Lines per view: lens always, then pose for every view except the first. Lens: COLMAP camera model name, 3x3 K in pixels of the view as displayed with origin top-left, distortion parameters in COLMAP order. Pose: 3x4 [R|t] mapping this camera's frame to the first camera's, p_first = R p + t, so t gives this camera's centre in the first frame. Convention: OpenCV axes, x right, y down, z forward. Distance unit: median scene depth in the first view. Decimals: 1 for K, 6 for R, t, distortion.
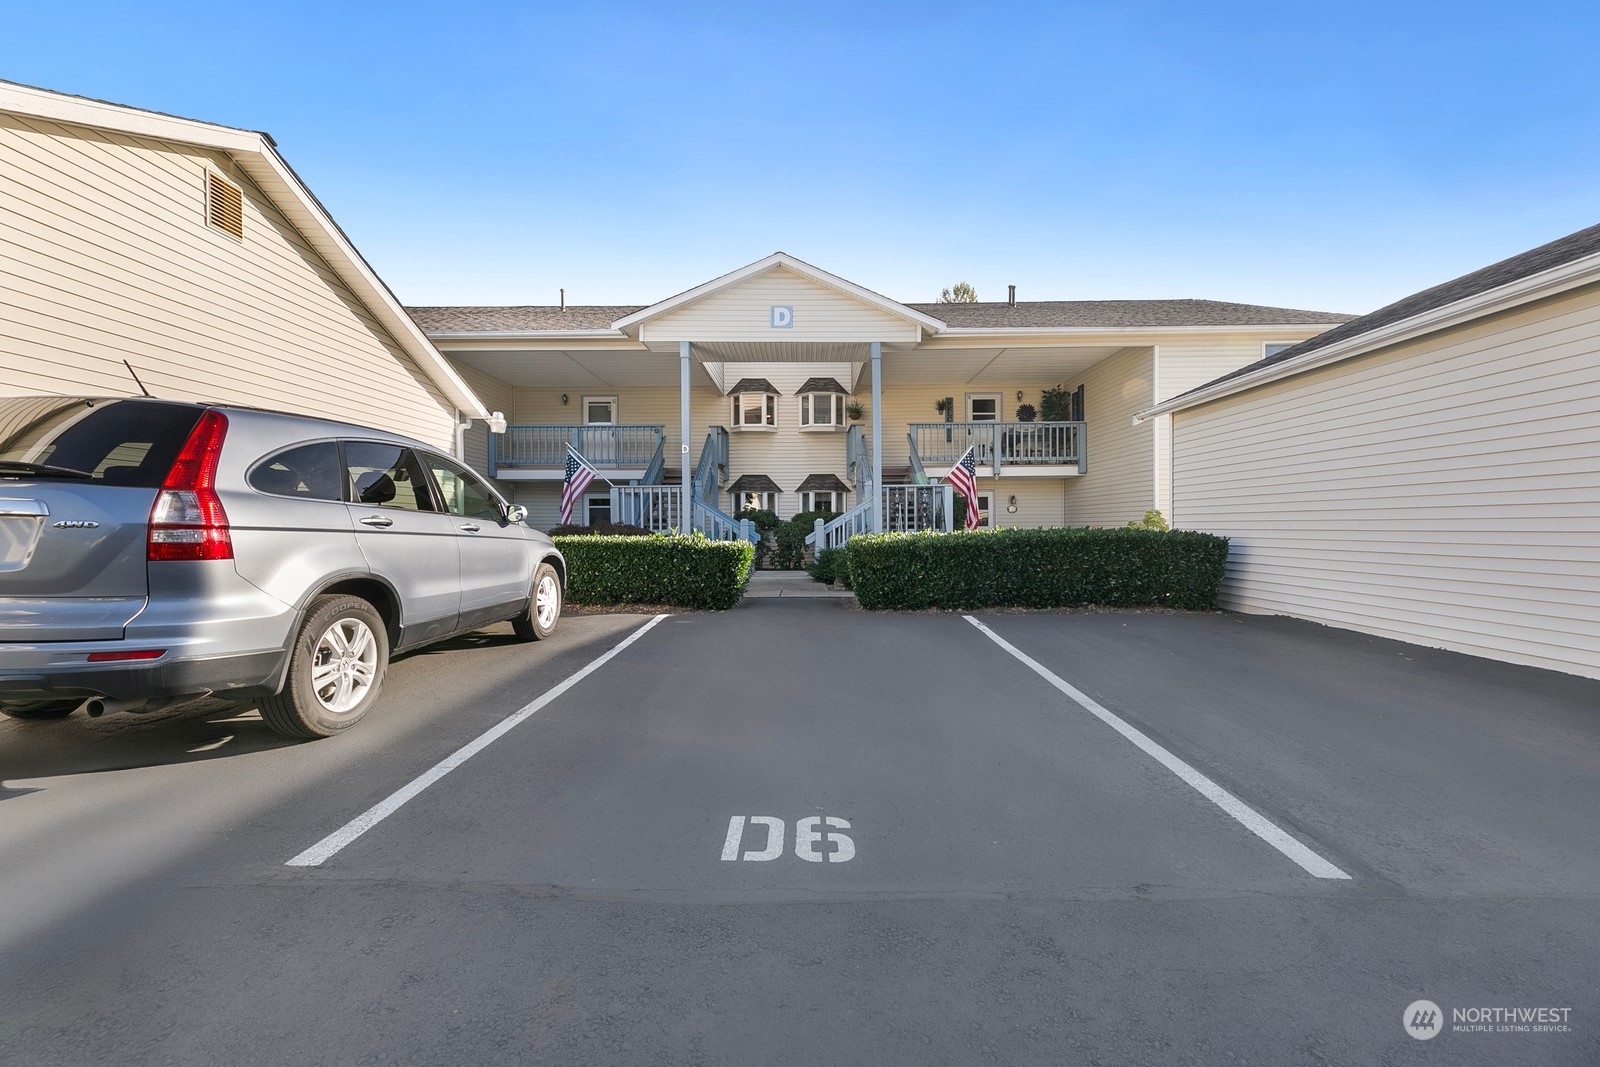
lens RADIAL K [[654.5, 0, 800.0], [0, 654.5, 533.5], [0, 0, 1]] dist [0.002114, 0.000024]
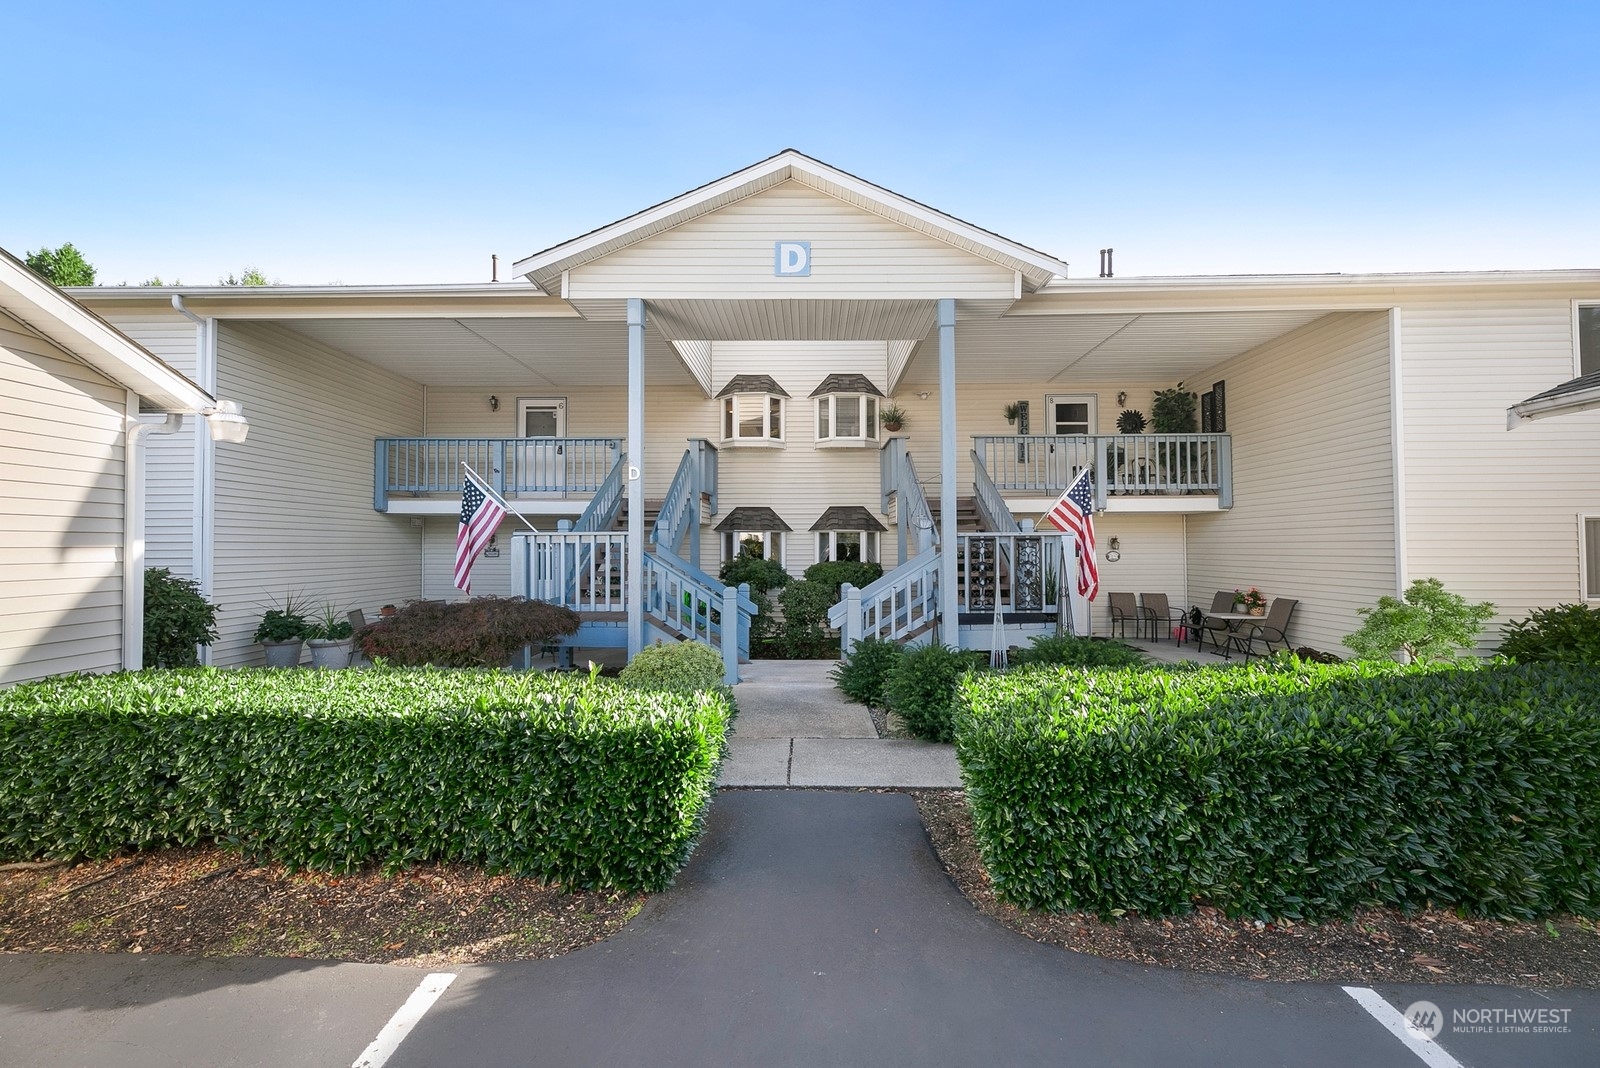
lens RADIAL K [[654.5, 0, 800.0], [0, 654.5, 534.0], [0, 0, 1]] dist [0.002114, 0.000024]
pose [[0.999933, 0.003312, -0.011052, -0.009804], [-0.003643, 0.999542, -0.030048, -0.039590], [0.010947, 0.030086, 0.999487, 0.286939]]
